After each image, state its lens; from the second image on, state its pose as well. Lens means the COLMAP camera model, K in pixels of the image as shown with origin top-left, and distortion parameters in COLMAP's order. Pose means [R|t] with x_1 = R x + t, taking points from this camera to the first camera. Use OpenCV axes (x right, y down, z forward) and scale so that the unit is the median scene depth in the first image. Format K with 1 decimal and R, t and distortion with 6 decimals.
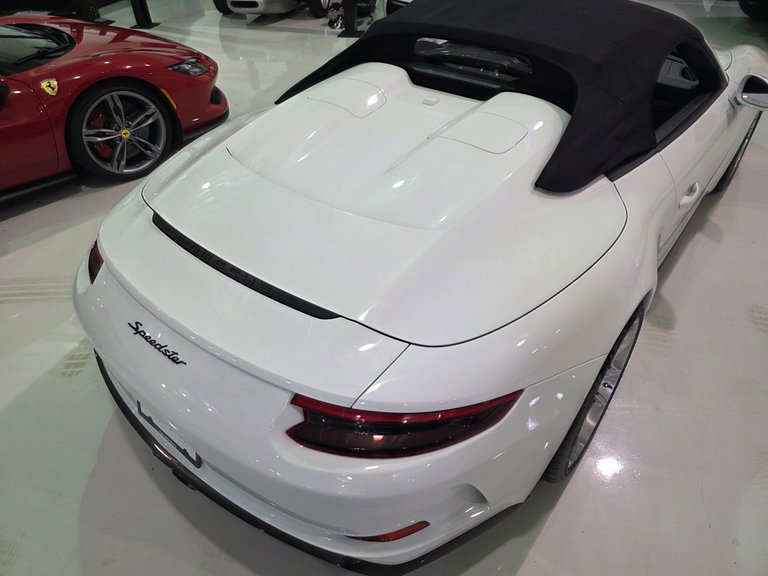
lens RADIAL K [[518.9, 0, 378.8], [0, 518.9, 283.0], [0, 0, 1]] dist [0.056494, -0.053041]
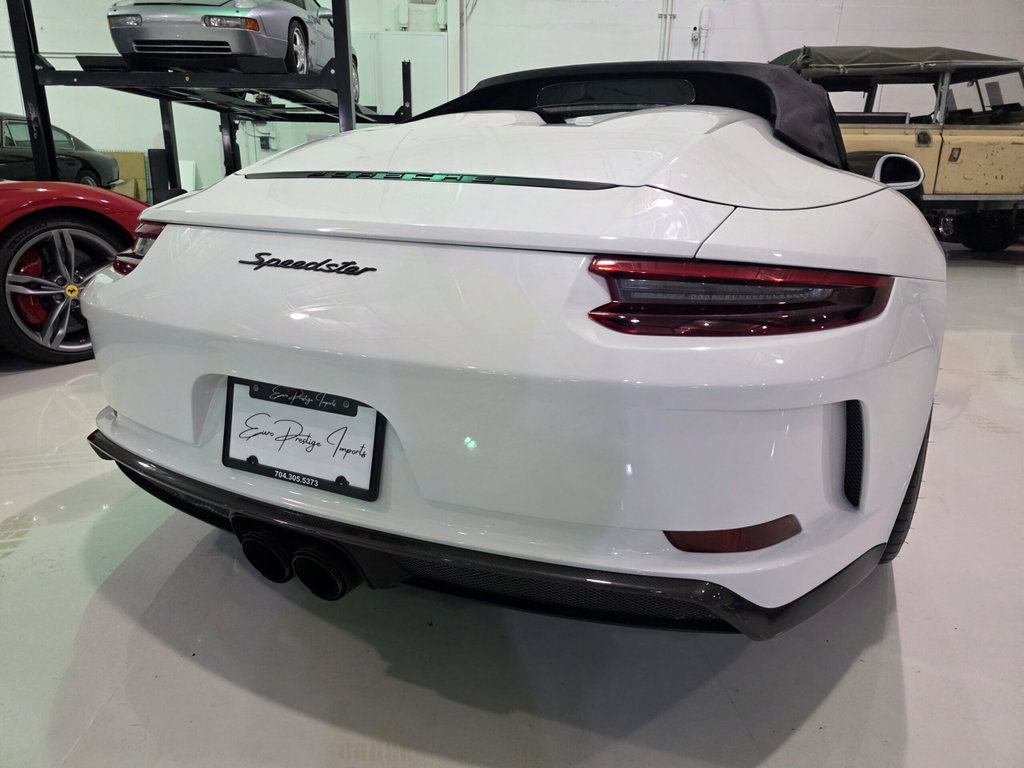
lens RADIAL K [[691.9, 0, 503.6], [0, 691.9, 389.0], [0, 0, 1]] dist [0.056494, -0.053041]
pose [[0.972057, -0.039163, 0.231456, -0.178984], [0.121343, 0.927869, -0.352612, 0.246403], [-0.200951, 0.370844, 0.906694, 0.135571]]
